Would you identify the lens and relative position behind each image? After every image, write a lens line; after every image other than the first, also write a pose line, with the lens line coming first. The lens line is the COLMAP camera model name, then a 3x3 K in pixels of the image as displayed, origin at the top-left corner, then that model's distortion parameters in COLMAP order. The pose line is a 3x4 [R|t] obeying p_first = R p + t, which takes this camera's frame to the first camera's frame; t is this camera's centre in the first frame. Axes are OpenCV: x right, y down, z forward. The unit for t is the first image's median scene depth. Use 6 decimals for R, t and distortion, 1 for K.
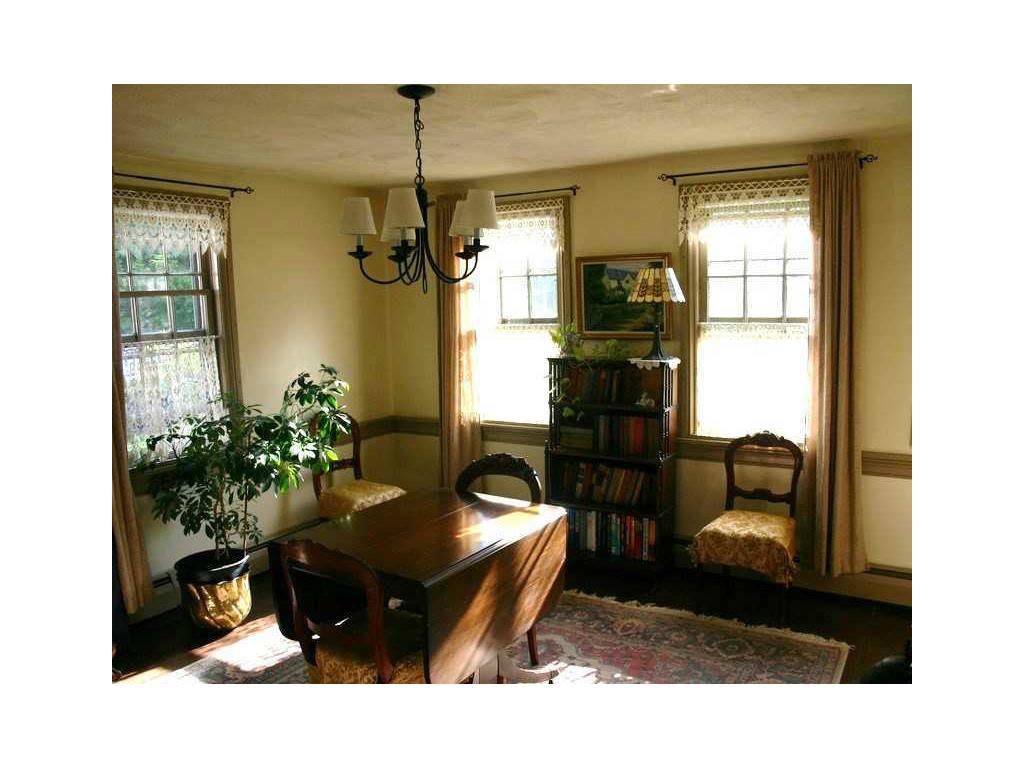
lens RADIAL K [[797.4, 0, 514.6], [0, 797.4, 378.7], [0, 0, 1]] dist [0.046900, 0.016193]
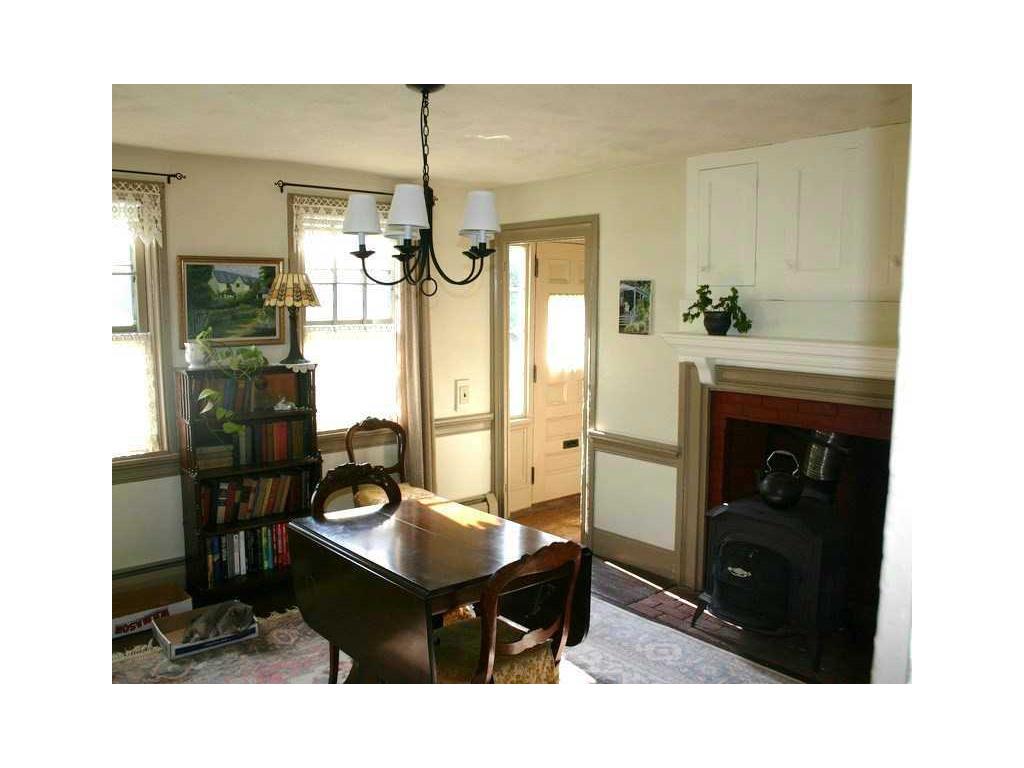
lens RADIAL K [[797.4, 0, 513.9], [0, 797.4, 387.7], [0, 0, 1]] dist [0.046900, 0.016193]
pose [[0.339855, -0.094657, 0.935702, -0.662056], [0.101634, 0.992792, 0.063518, -0.027780], [-0.934970, 0.073512, 0.347026, 0.373112]]
